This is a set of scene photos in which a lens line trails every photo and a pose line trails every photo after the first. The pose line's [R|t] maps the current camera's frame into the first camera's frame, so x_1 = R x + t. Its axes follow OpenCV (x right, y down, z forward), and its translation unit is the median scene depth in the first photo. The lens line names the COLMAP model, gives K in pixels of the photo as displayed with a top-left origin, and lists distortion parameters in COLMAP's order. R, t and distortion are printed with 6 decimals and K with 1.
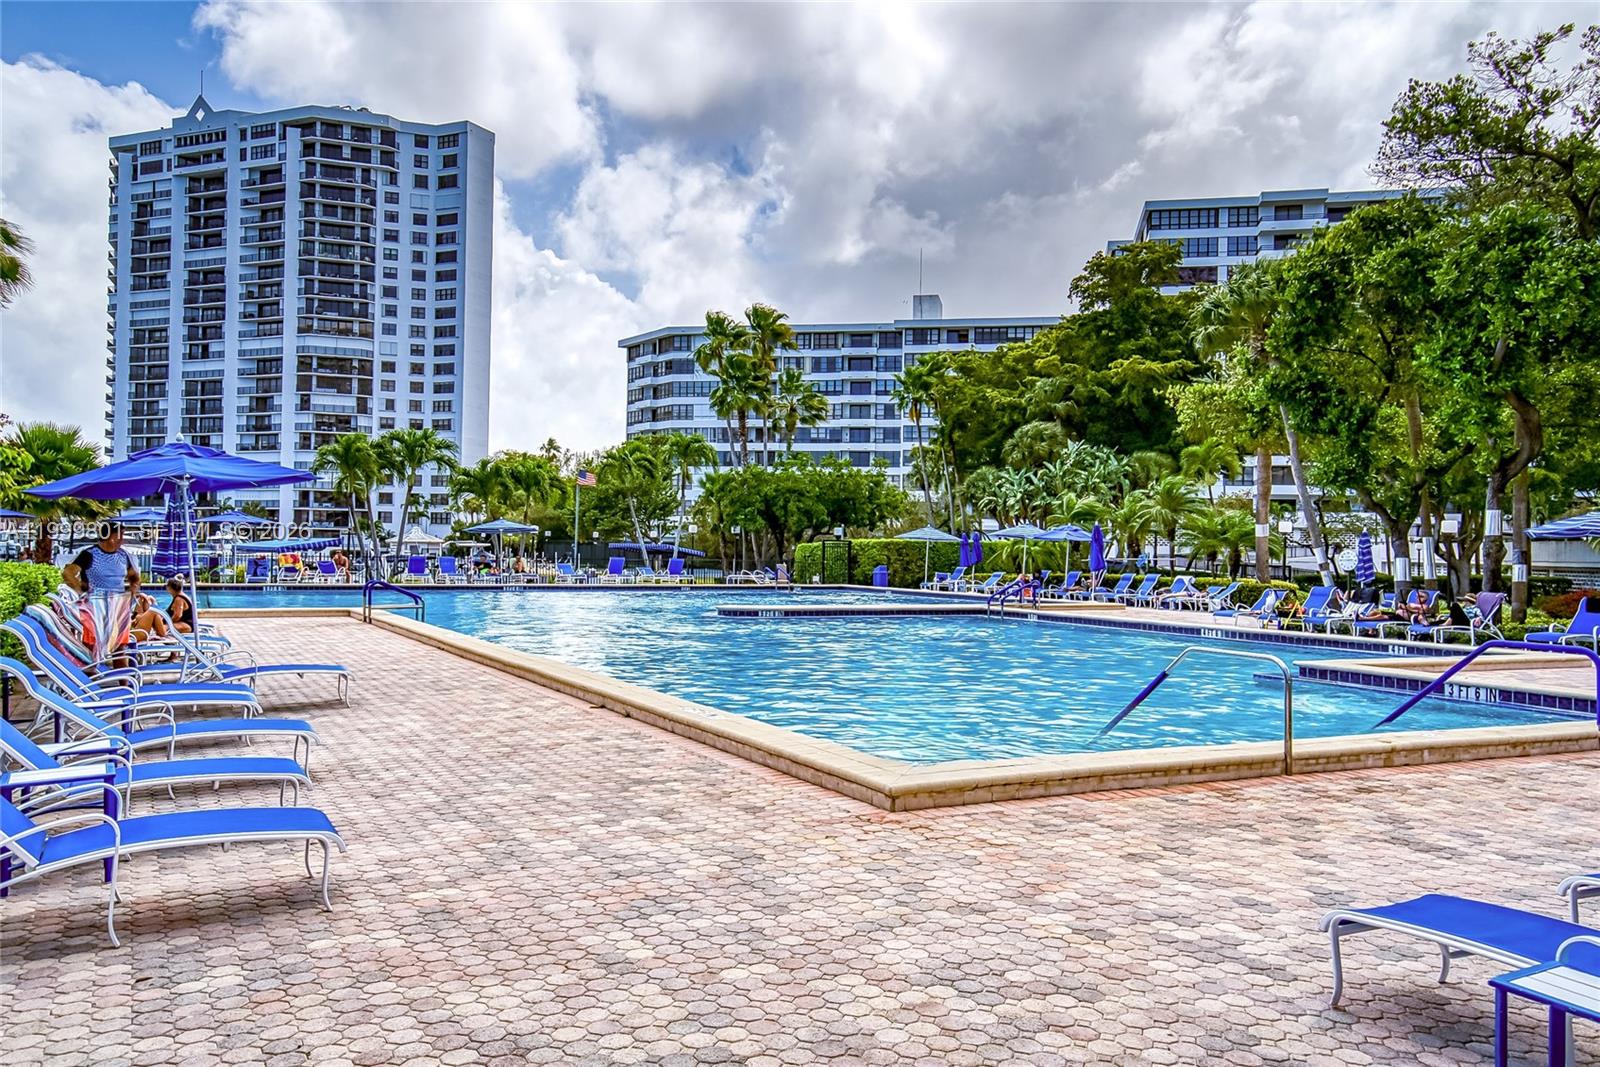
lens RADIAL K [[1251.5, 0, 789.6], [0, 1251.5, 545.3], [0, 0, 1]] dist [0.024682, 0.009808]
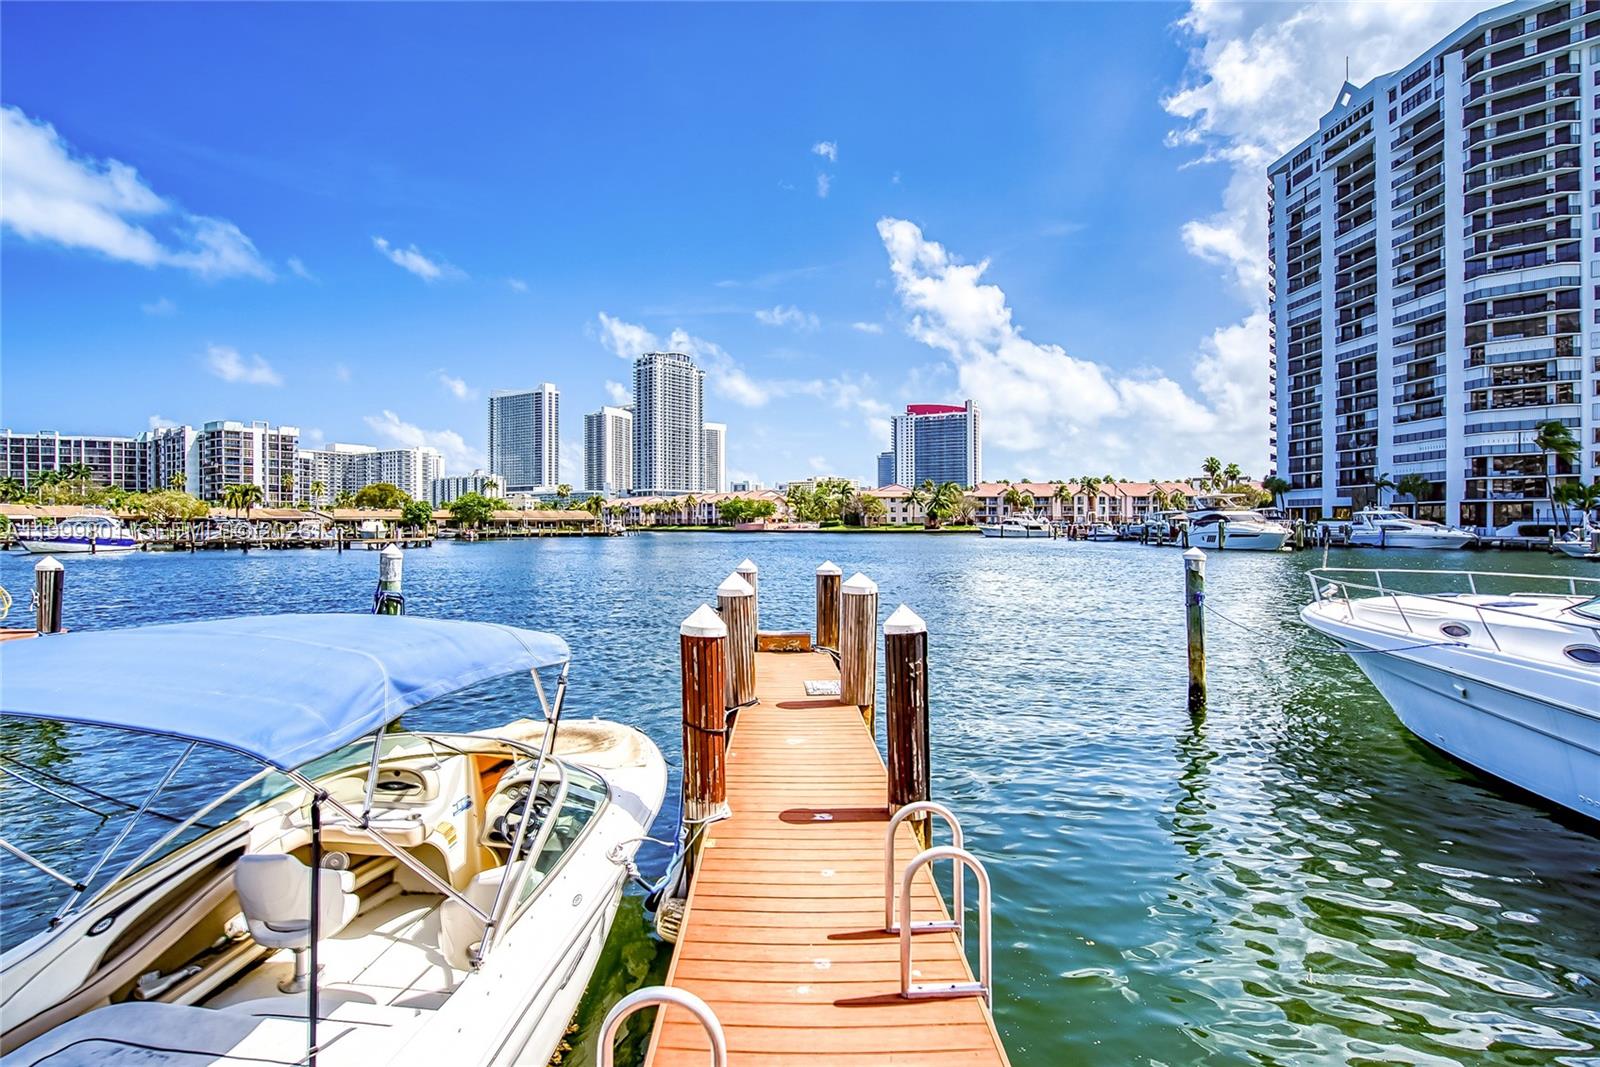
lens RADIAL K [[787.7, 0, 768.1], [0, 787.7, 529.7], [0, 0, 1]] dist [-0.046137, 0.014688]
pose [[0.425919, -0.011607, -0.904687, -0.113855], [0.018484, 0.999821, -0.004126, -0.000606], [0.904572, -0.014965, 0.426057, 0.318150]]
